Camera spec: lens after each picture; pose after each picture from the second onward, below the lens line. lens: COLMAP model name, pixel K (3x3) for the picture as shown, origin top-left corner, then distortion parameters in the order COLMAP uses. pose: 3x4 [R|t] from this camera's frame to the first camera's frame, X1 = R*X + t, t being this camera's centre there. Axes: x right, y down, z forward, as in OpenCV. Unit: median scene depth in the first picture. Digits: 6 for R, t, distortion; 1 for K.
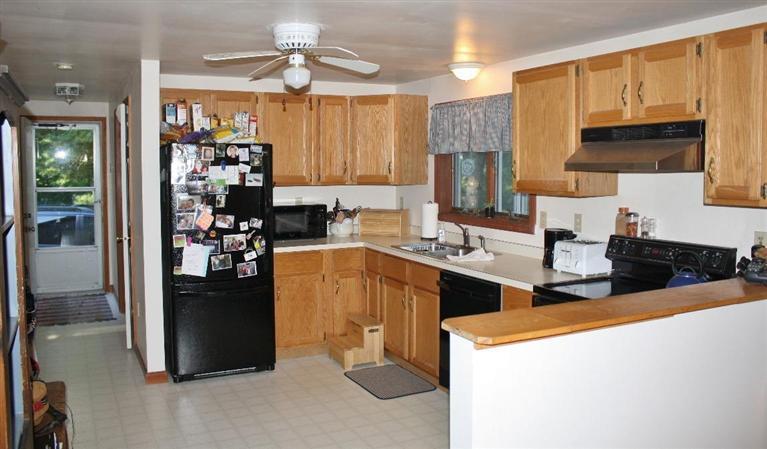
lens RADIAL K [[658.3, 0, 383.2], [0, 658.3, 198.8], [0, 0, 1]] dist [-0.167177, -0.000440]
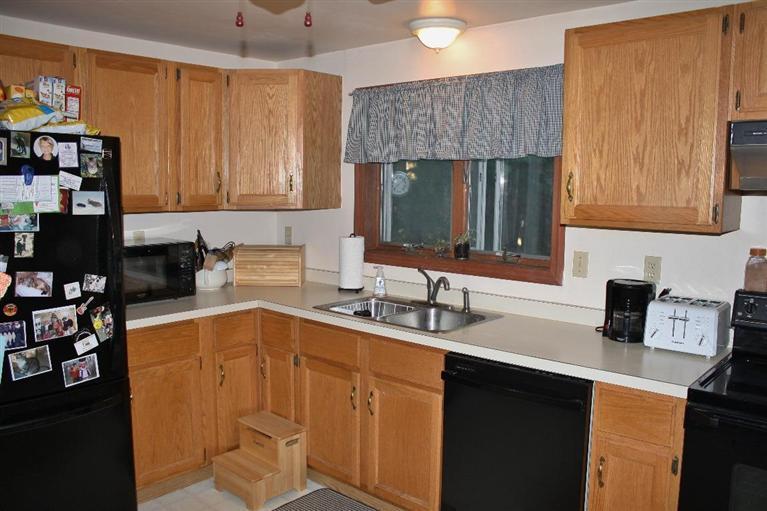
lens RADIAL K [[650.1, 0, 383.3], [0, 650.1, 262.2], [0, 0, 1]] dist [-0.152749, 0.134913]
pose [[0.929719, -0.031763, 0.366897, -0.164057], [0.007119, 0.997637, 0.068329, -0.014244], [-0.368200, -0.060915, 0.927749, 0.428216]]
